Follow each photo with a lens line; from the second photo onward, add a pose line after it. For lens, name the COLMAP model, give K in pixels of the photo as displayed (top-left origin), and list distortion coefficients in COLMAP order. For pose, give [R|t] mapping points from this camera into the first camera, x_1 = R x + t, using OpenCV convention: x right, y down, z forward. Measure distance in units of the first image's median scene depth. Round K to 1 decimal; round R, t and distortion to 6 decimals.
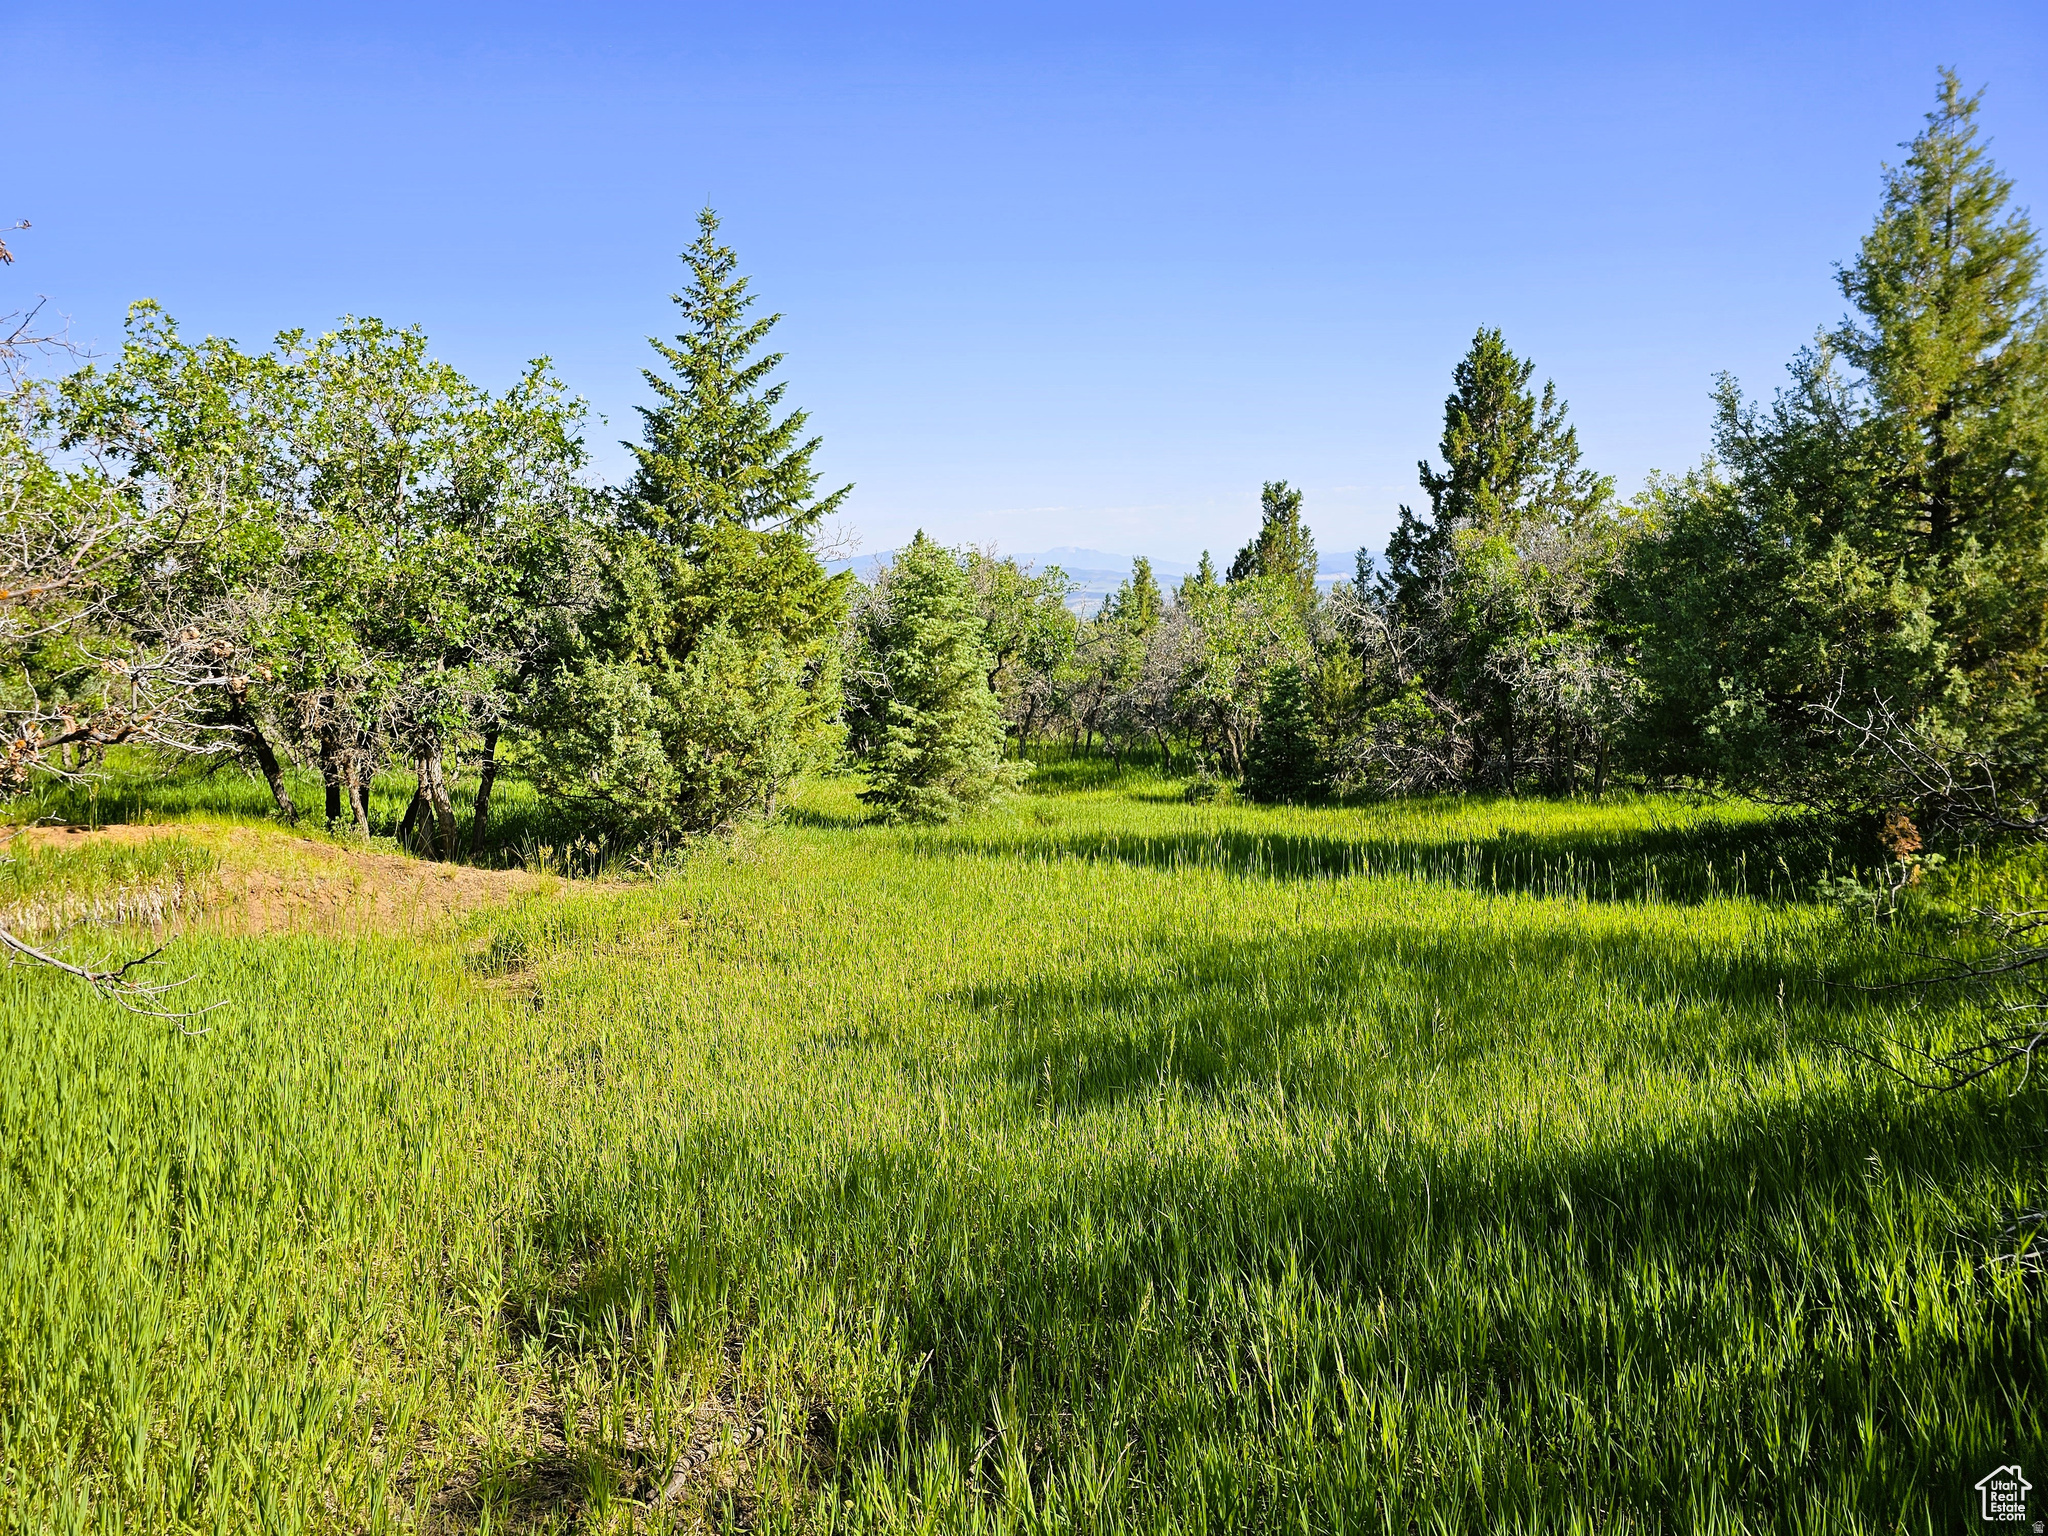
lens RADIAL K [[1362.1, 0, 1024.0], [0, 1362.1, 768.0], [0, 0, 1]] dist [0.076152, -0.000204]
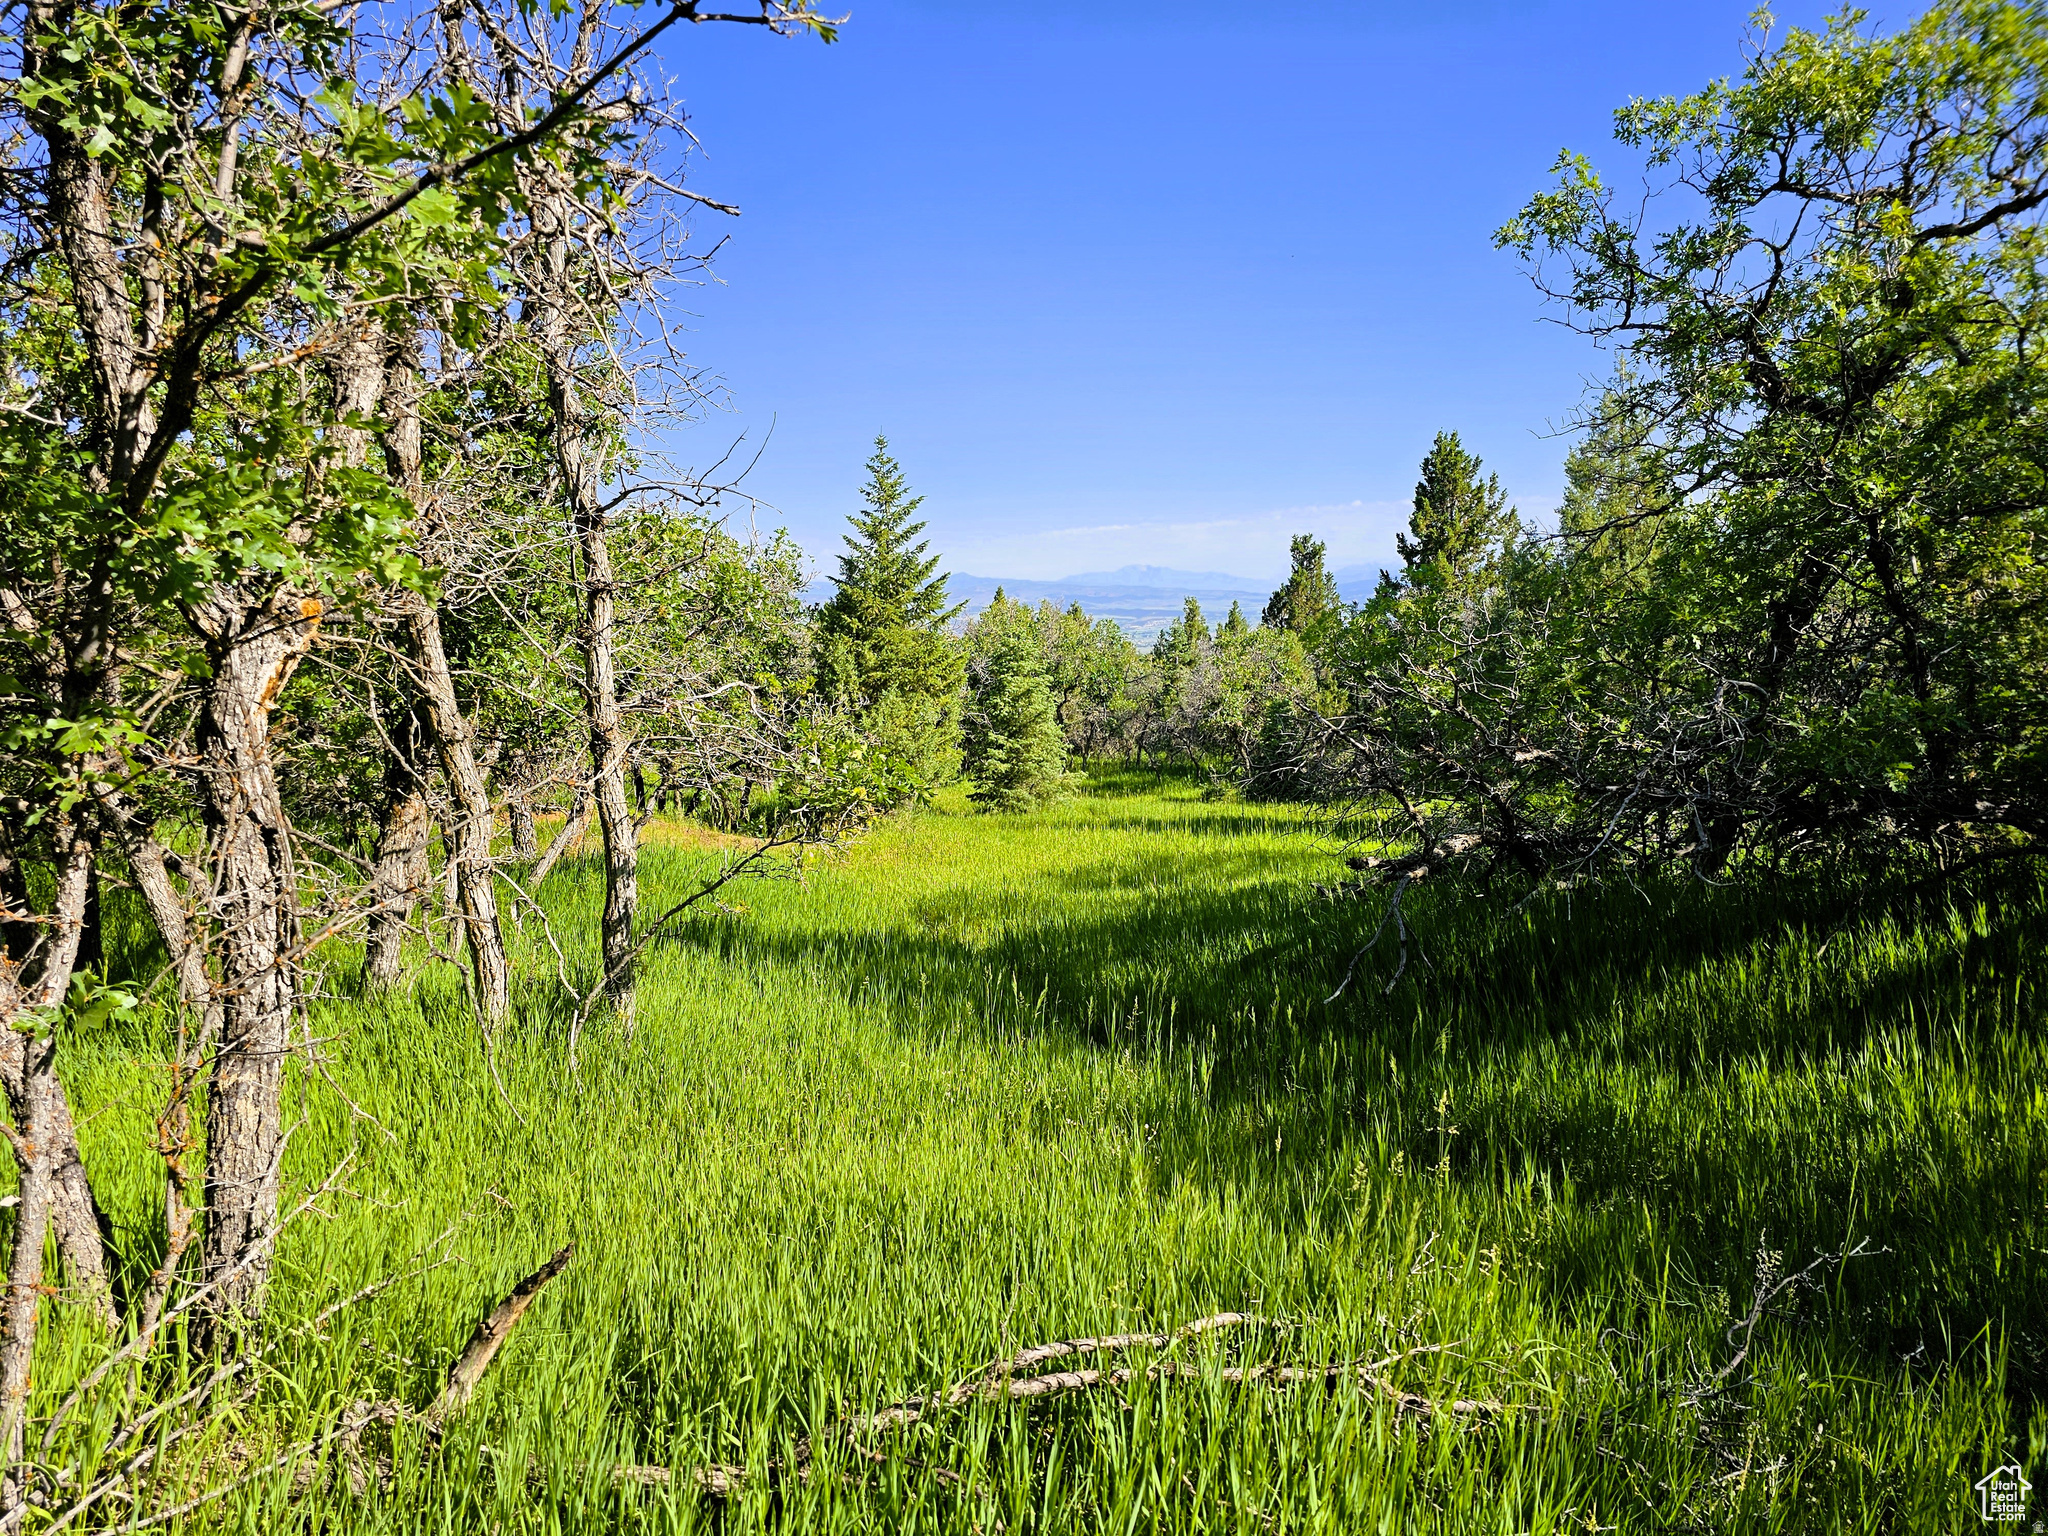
lens RADIAL K [[1362.1, 0, 1024.0], [0, 1362.1, 768.0], [0, 0, 1]] dist [0.076152, -0.000204]
pose [[0.998507, -0.010187, -0.053664, 0.024359], [0.009439, 0.999855, -0.014176, 0.014635], [0.053801, 0.013648, 0.998458, -0.608609]]
